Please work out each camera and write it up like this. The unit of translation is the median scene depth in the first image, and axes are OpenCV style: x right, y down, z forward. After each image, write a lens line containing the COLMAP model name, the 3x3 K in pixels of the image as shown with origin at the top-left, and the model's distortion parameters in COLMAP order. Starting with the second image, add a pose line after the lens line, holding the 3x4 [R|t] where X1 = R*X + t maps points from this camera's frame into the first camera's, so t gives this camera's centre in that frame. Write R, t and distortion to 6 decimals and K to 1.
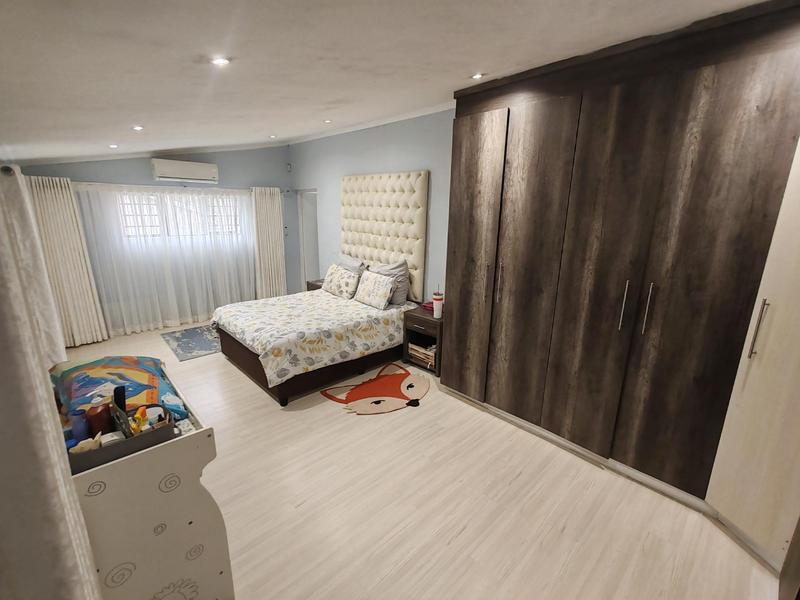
lens RADIAL K [[364.9, 0, 403.8], [0, 364.9, 298.0], [0, 0, 1]] dist [0.010364, 0.000235]
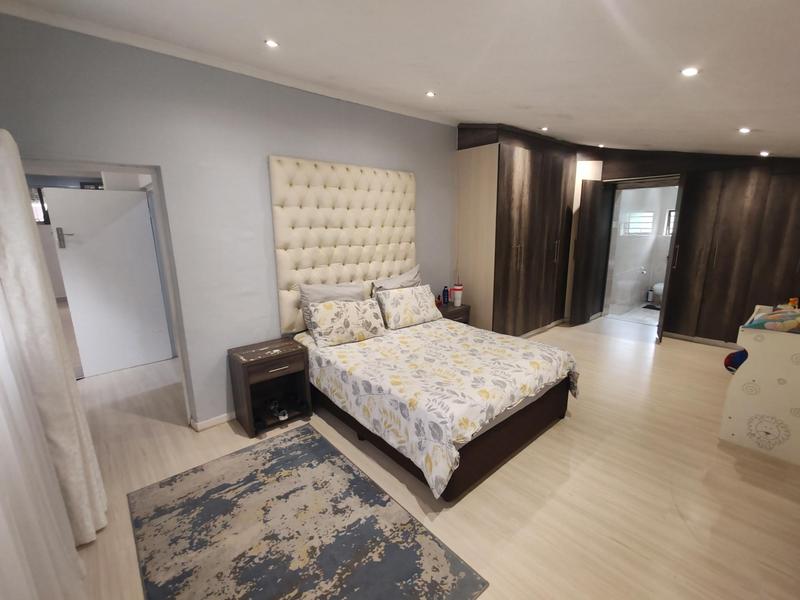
lens RADIAL K [[361.2, 0, 399.3], [0, 361.2, 299.8], [0, 0, 1]] dist [0.000883, 0.001324]
pose [[0.035634, -0.226551, 0.973347, -1.030313], [0.251597, 0.944629, 0.210655, -0.253624], [-0.967176, 0.237385, 0.090661, 1.093780]]
